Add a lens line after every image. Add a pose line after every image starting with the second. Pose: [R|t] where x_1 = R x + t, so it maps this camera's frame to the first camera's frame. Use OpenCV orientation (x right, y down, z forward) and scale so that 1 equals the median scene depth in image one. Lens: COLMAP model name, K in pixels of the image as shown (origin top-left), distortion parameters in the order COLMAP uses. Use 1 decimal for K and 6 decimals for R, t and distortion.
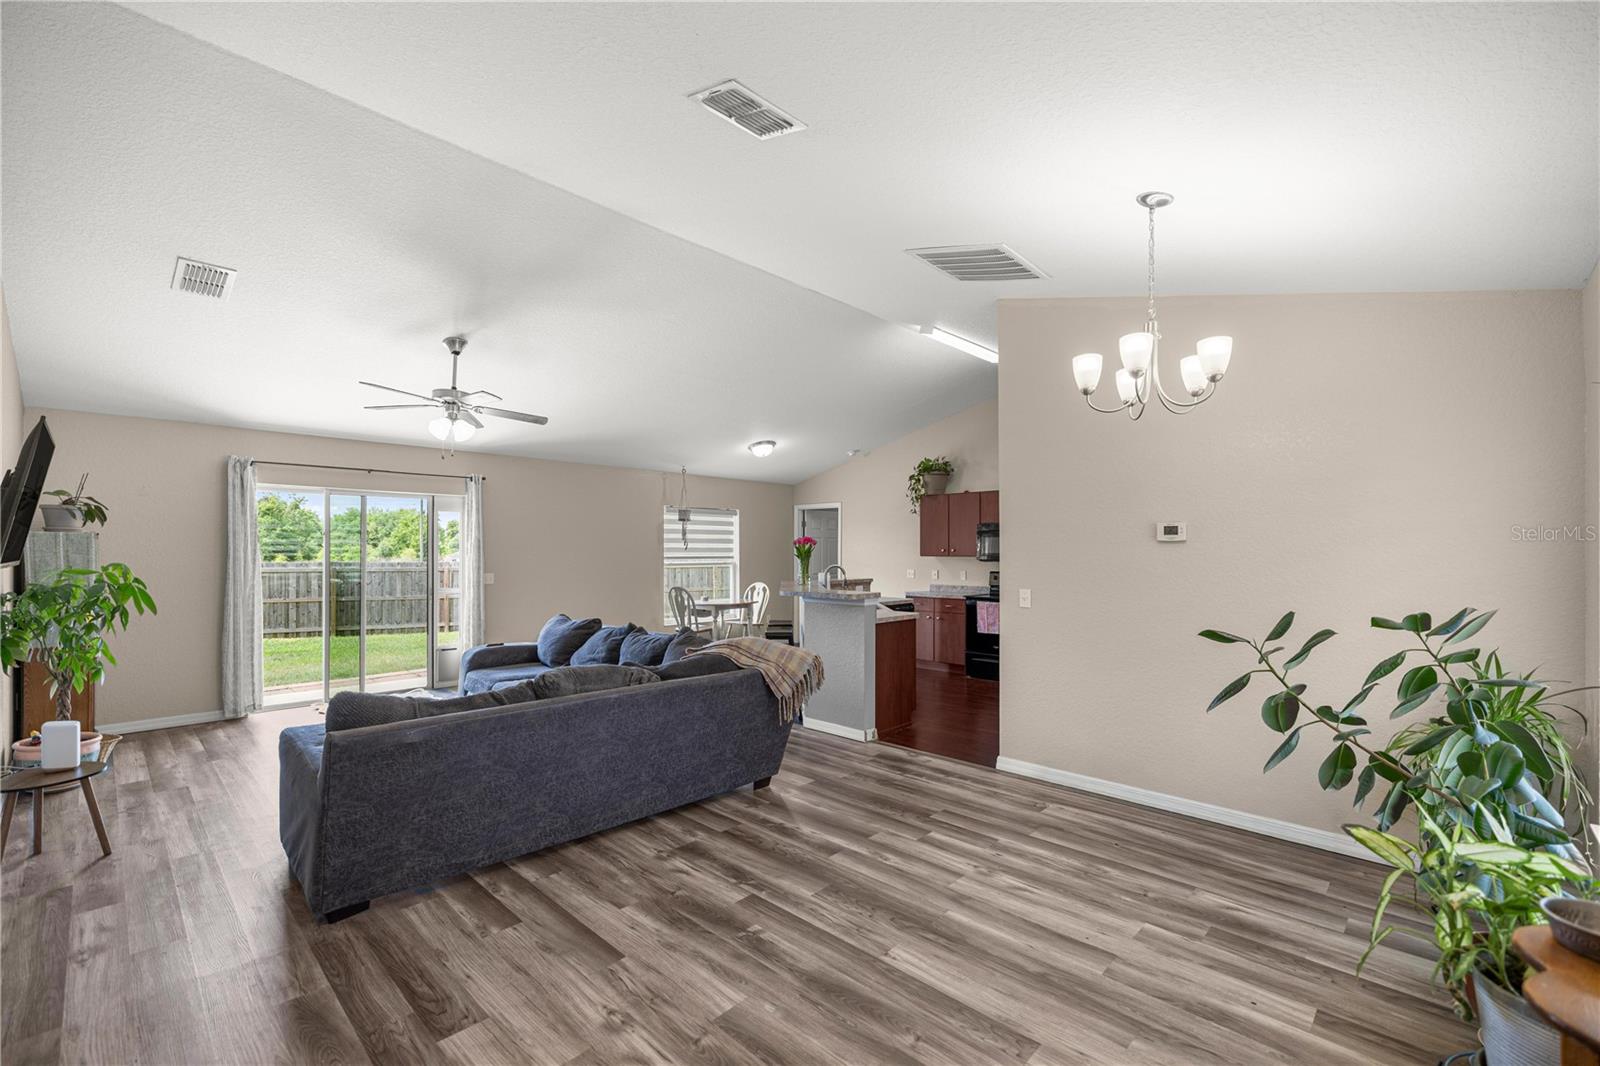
lens RADIAL K [[680.3, 0, 796.4], [0, 680.3, 553.4], [0, 0, 1]] dist [-0.002442, 0.000041]
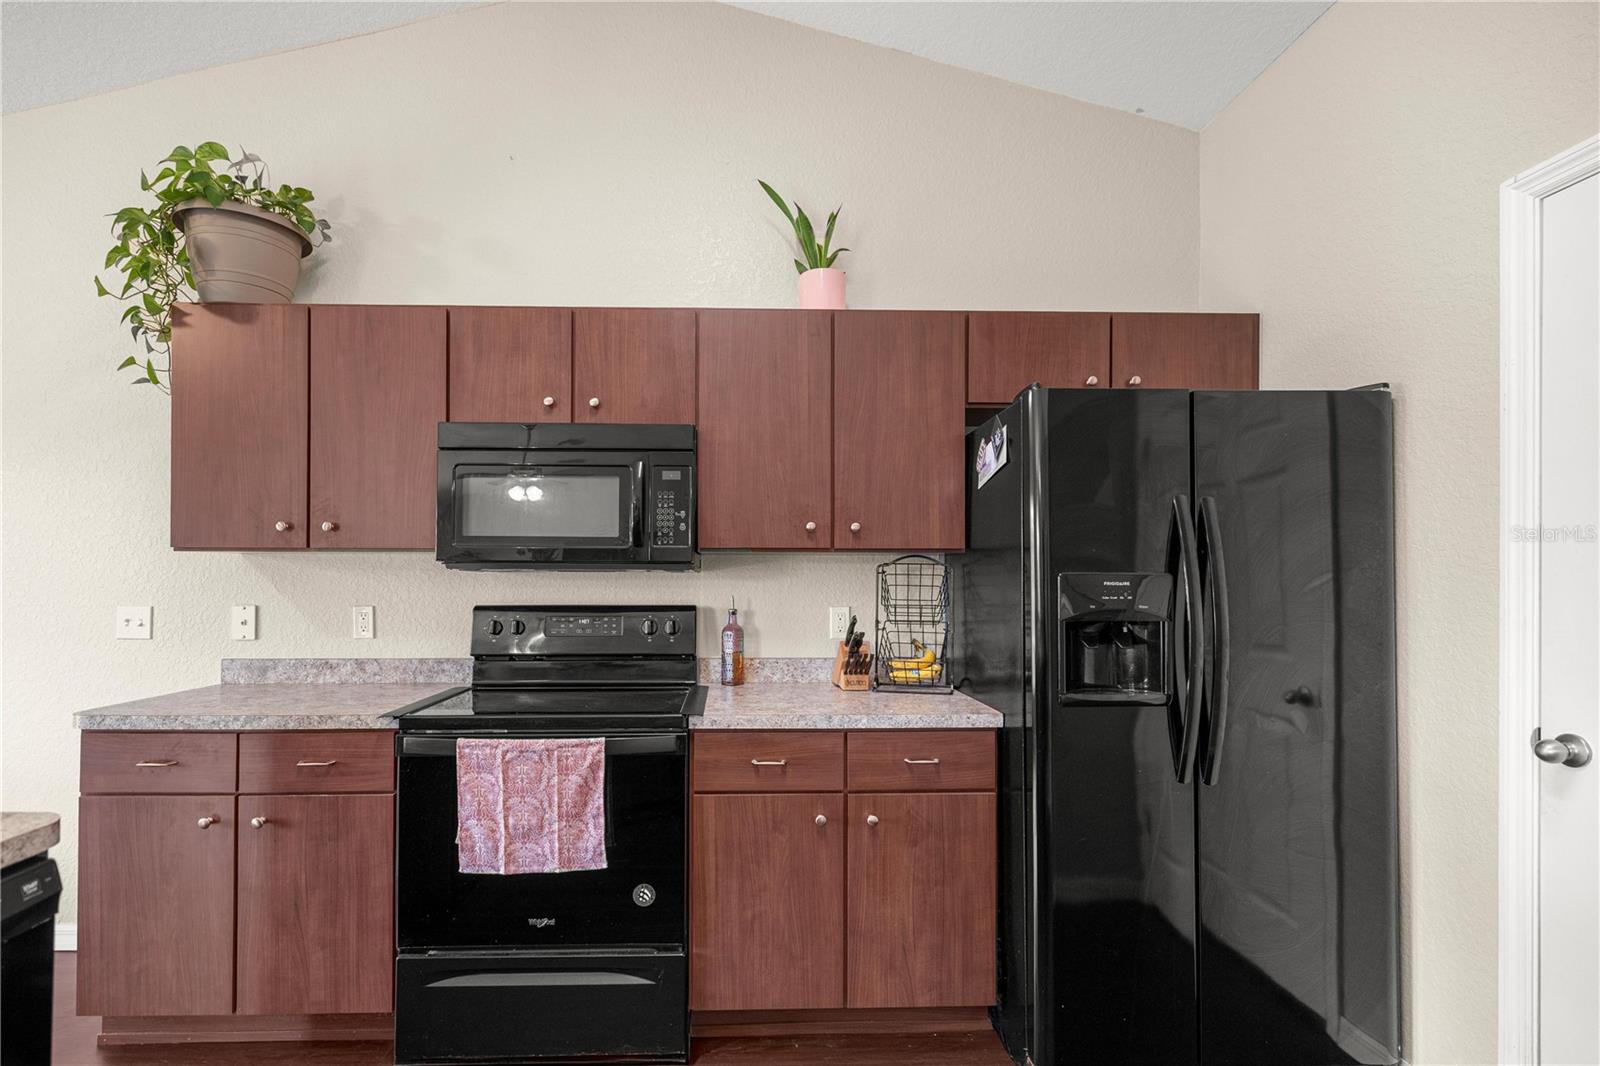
lens RADIAL K [[758.3, 0, 772.6], [0, 758.3, 566.4], [0, 0, 1]] dist [-0.000792, -0.000402]
pose [[0.697602, 0.006059, 0.716460, 0.152803], [0.002231, 0.999941, -0.010629, 0.014906], [-0.716482, 0.009014, 0.697547, 0.728460]]
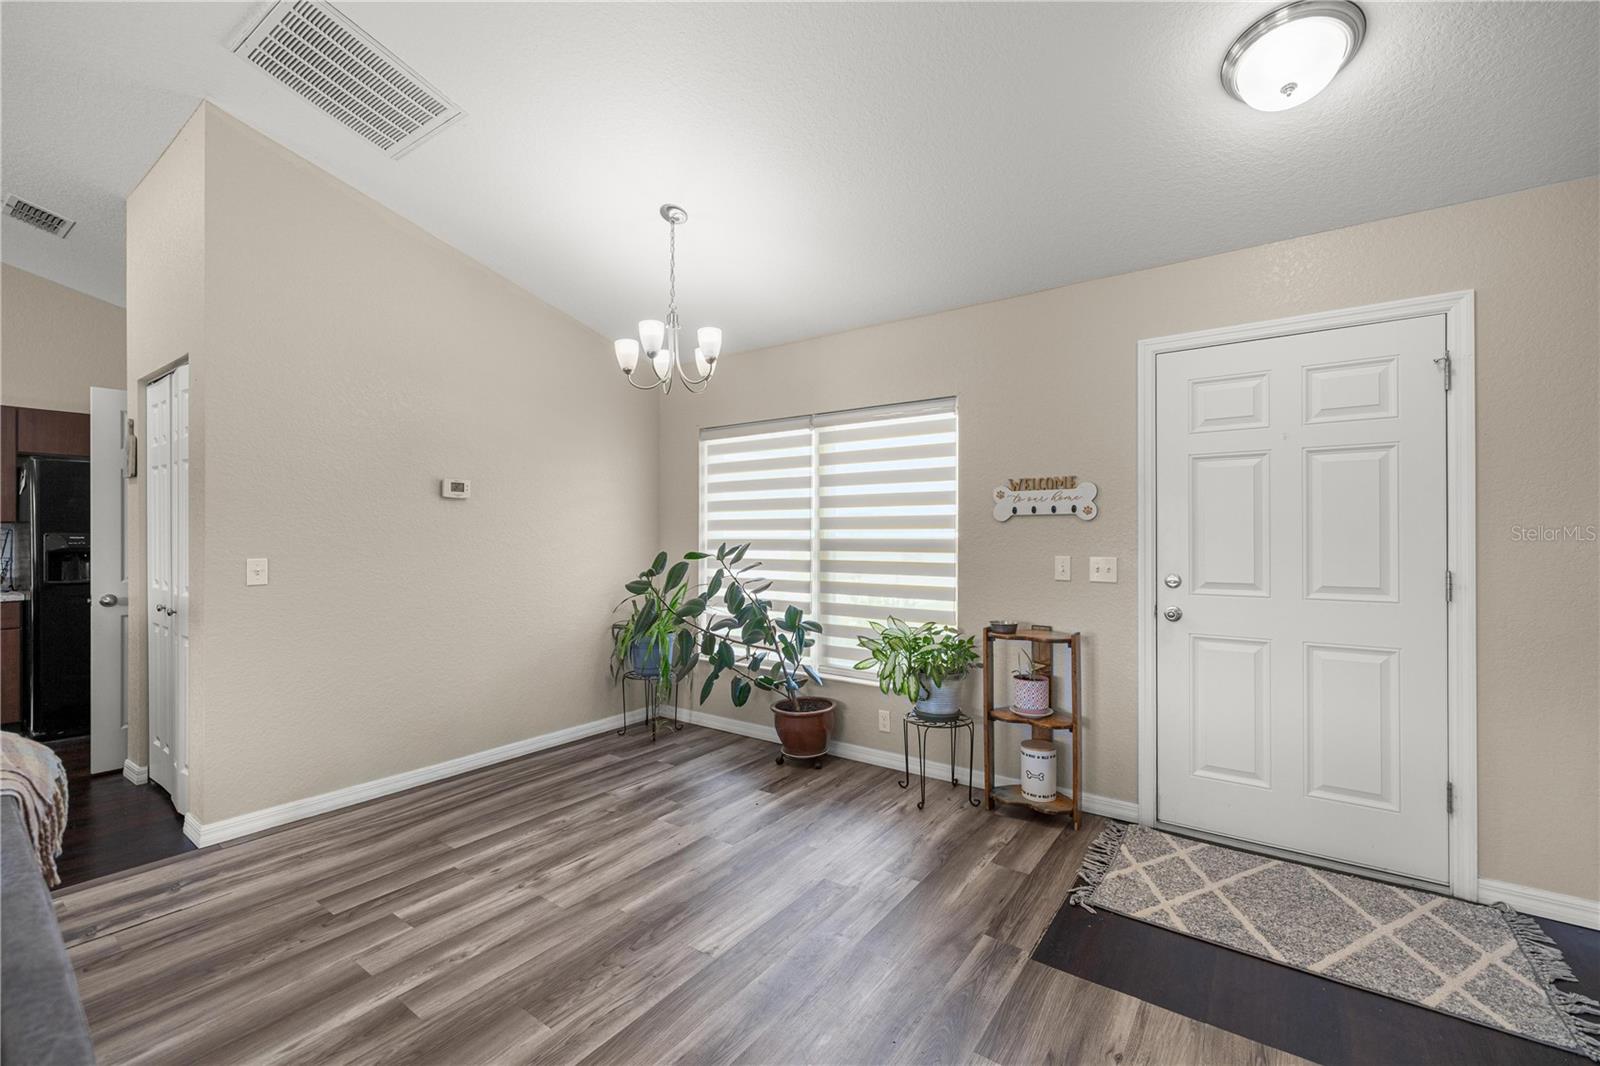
lens RADIAL K [[669.8, 0, 795.0], [0, 669.8, 534.9], [0, 0, 1]] dist [0.004244, -0.000016]
pose [[-0.139692, -0.003339, 0.990189, -0.227433], [0.002435, 0.999990, 0.003715, 0.015767], [-0.990192, 0.002930, -0.139683, 0.312970]]
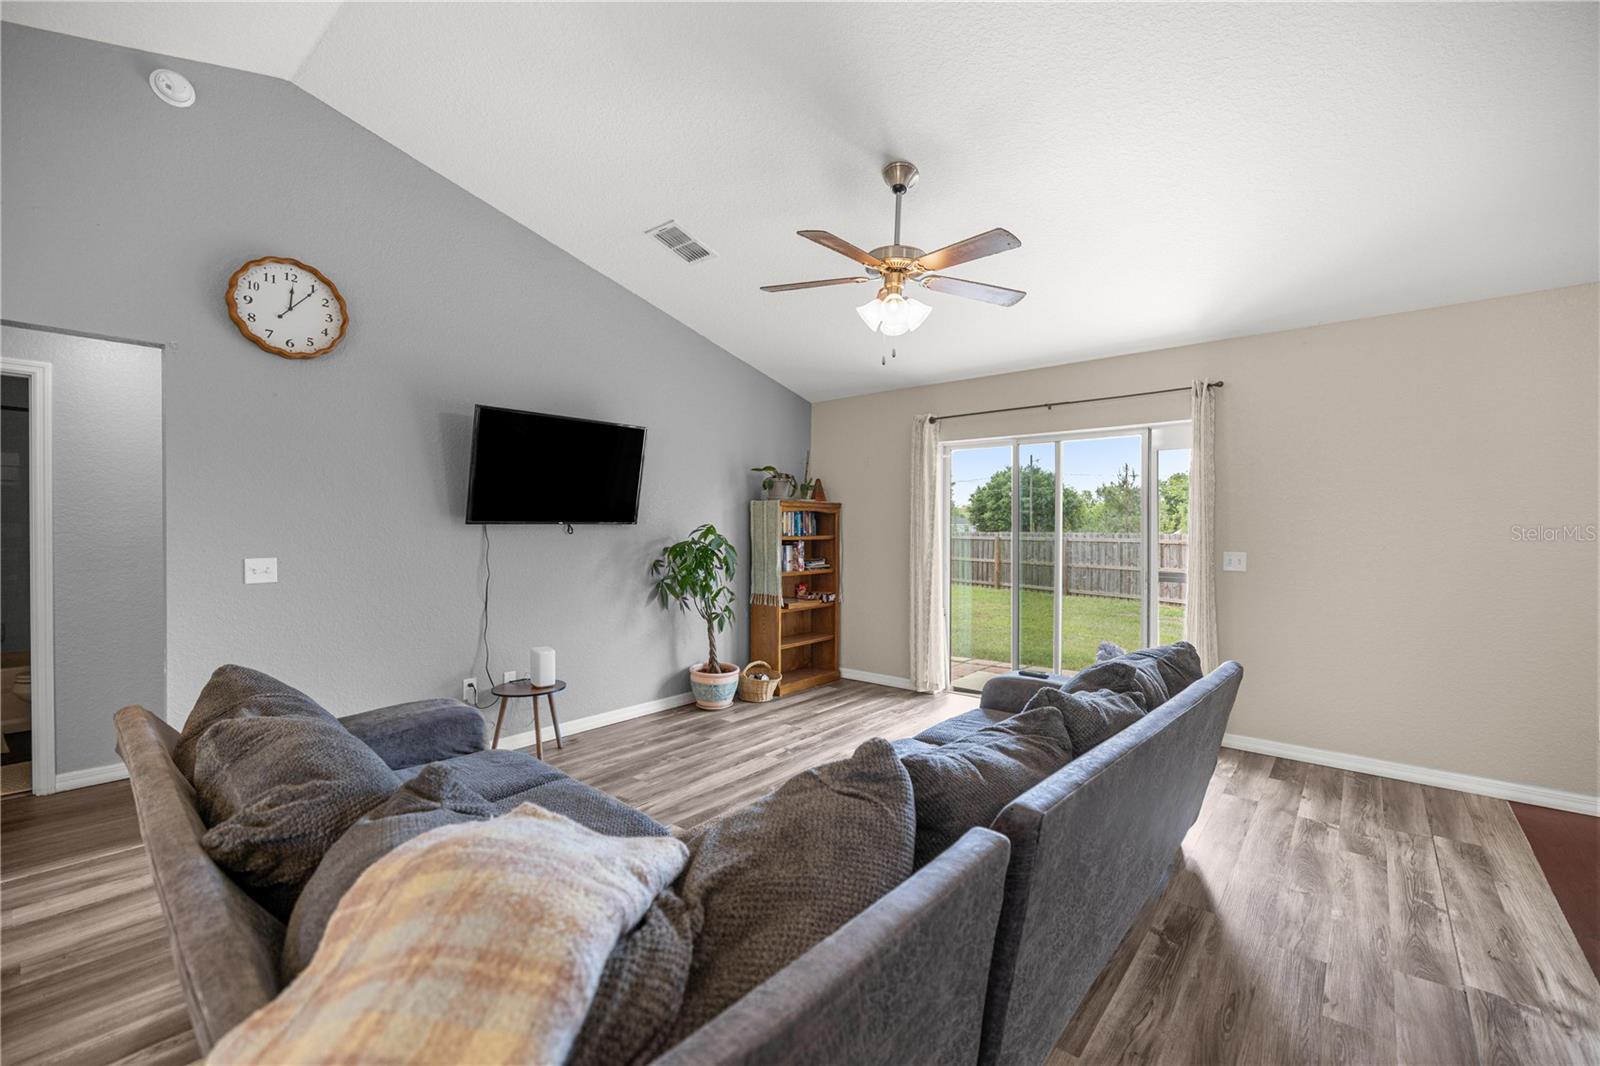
lens RADIAL K [[669.8, 0, 800.2], [0, 669.8, 532.1], [0, 0, 1]] dist [0.004244, -0.000016]
pose [[0.064697, 0.006838, -0.997882, 0.071652], [-0.004182, 0.999970, 0.006581, 0.010154], [0.997896, 0.003748, 0.064724, 0.569610]]
